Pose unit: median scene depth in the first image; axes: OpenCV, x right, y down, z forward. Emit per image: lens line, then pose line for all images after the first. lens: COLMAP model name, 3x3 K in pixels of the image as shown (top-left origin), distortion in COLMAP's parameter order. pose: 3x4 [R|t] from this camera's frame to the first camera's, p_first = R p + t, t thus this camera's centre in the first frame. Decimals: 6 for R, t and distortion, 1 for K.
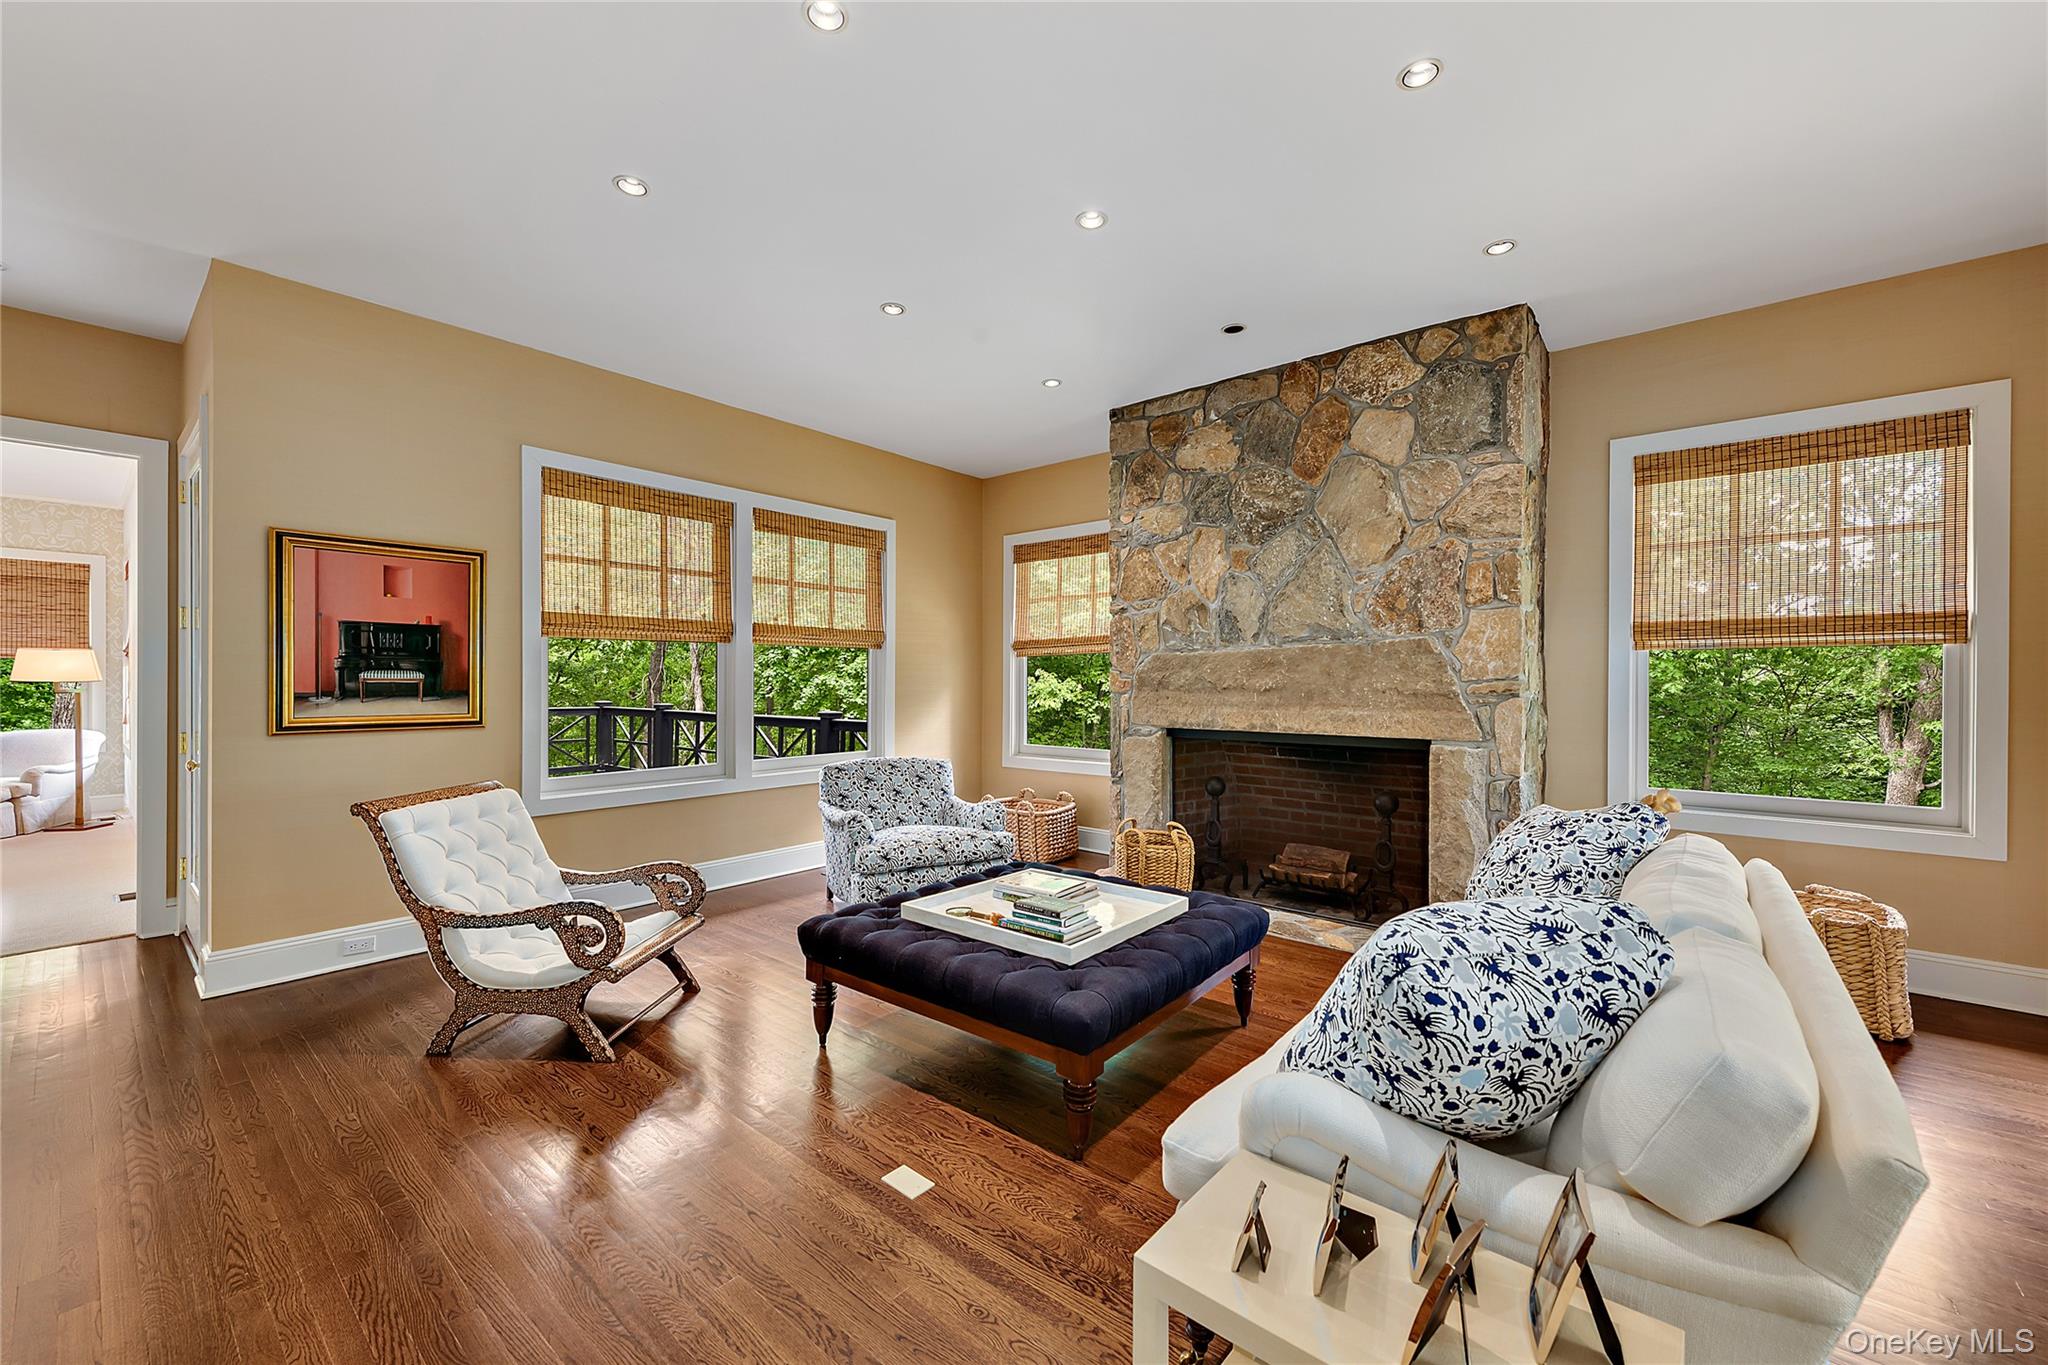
lens RADIAL K [[802.8, 0, 1024.0], [0, 802.8, 682.5], [0, 0, 1]] dist [0.000820, -0.000255]
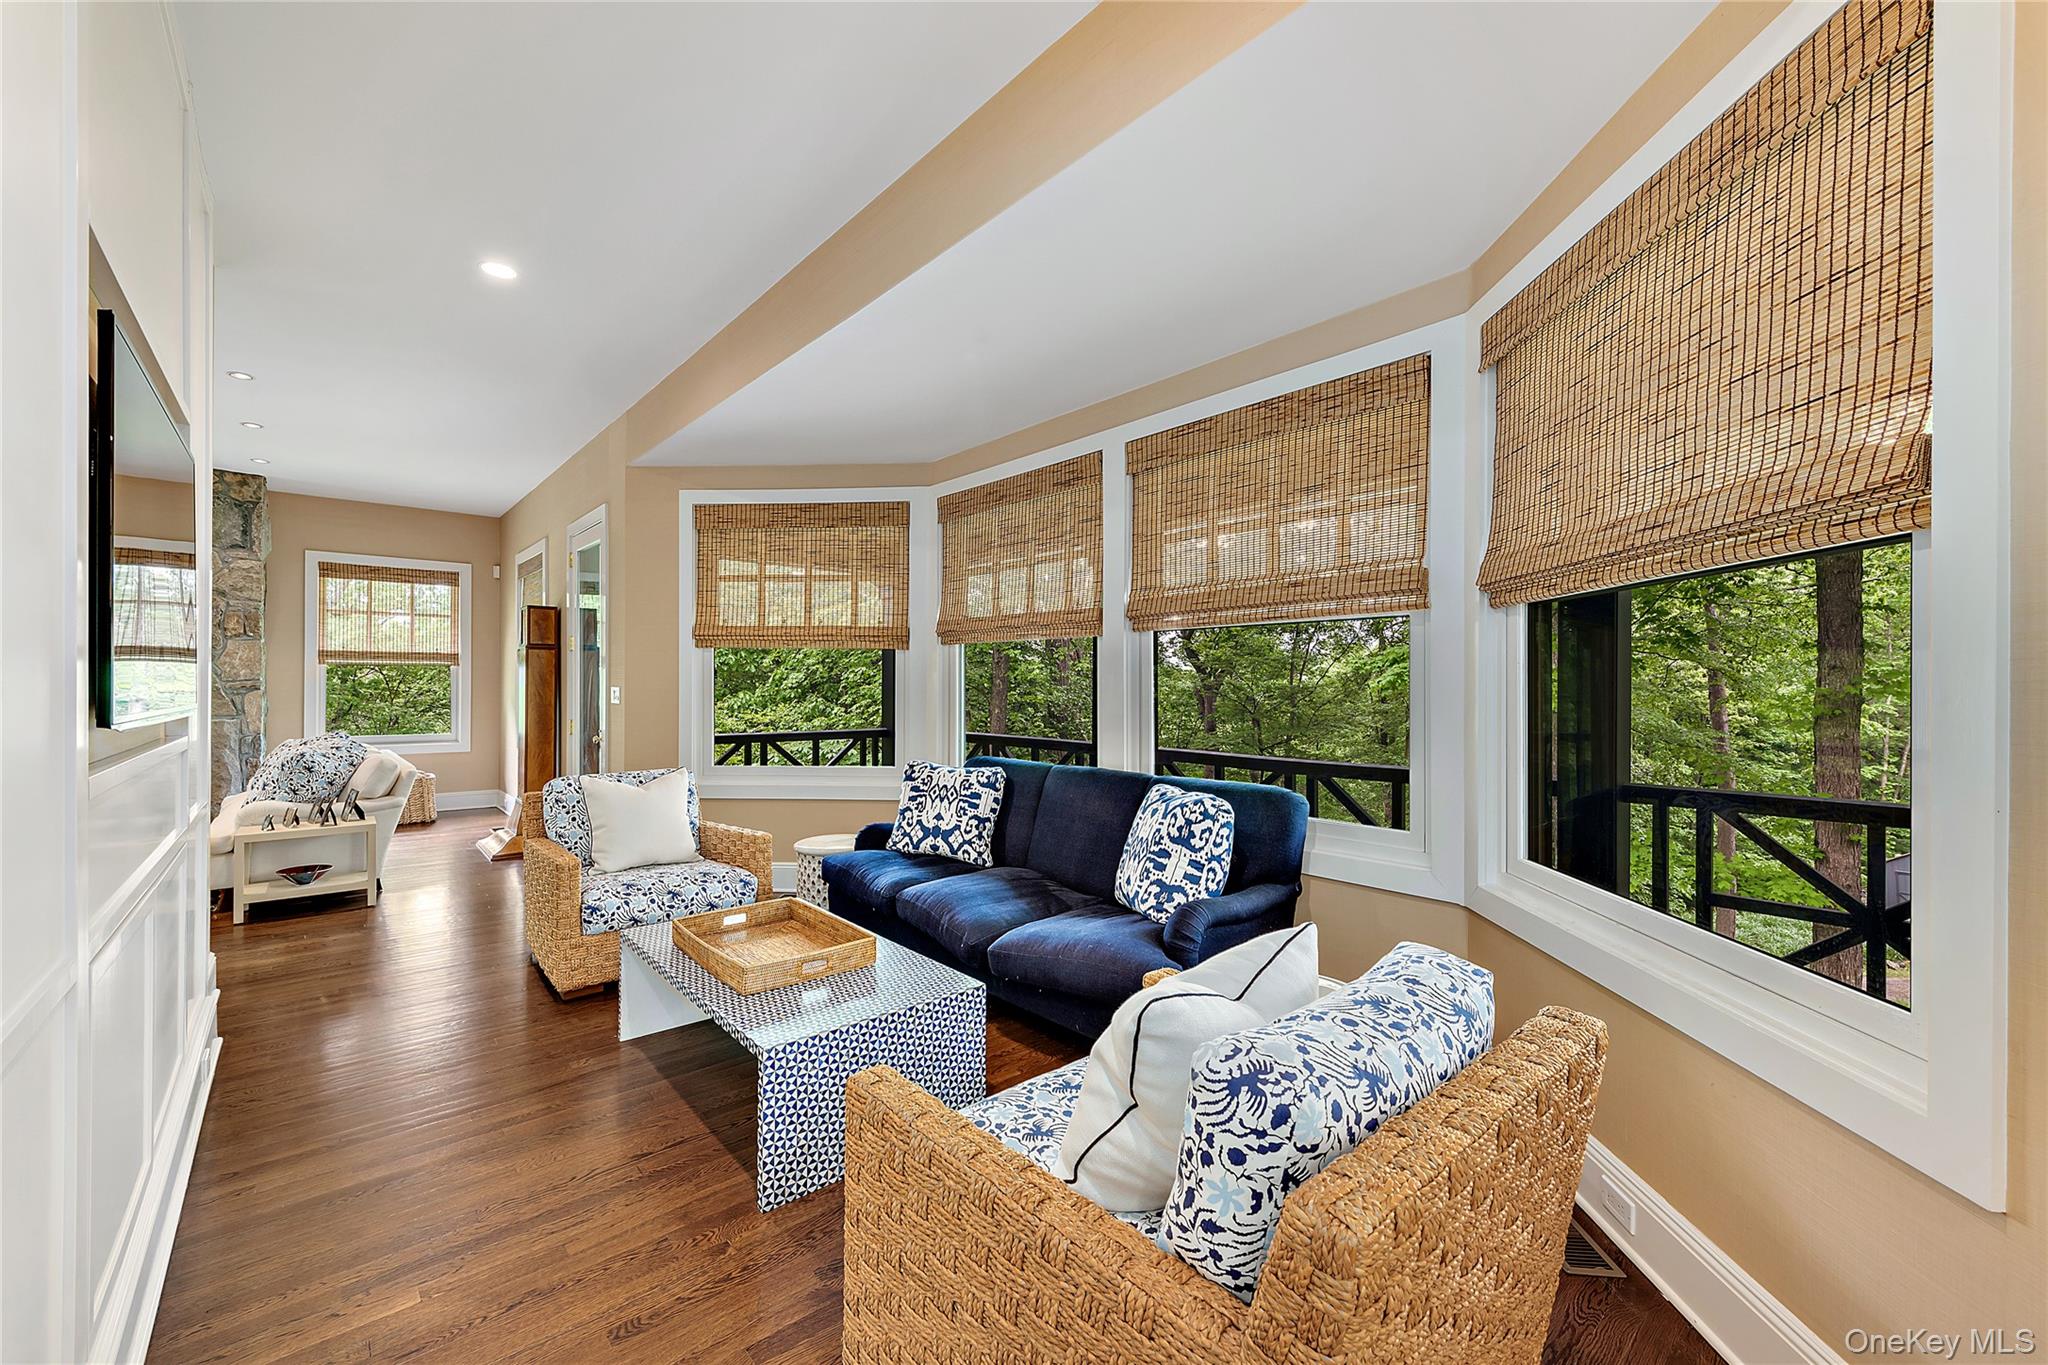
lens RADIAL K [[838.7, 0, 1024.0], [0, 838.7, 682.5], [0, 0, 1]] dist [0.000304, -0.000101]
pose [[0.163117, -0.000568, 0.986607, -0.968839], [-0.001838, 0.999998, 0.000879, -0.003116], [-0.986605, -0.001957, 0.163115, -1.012936]]
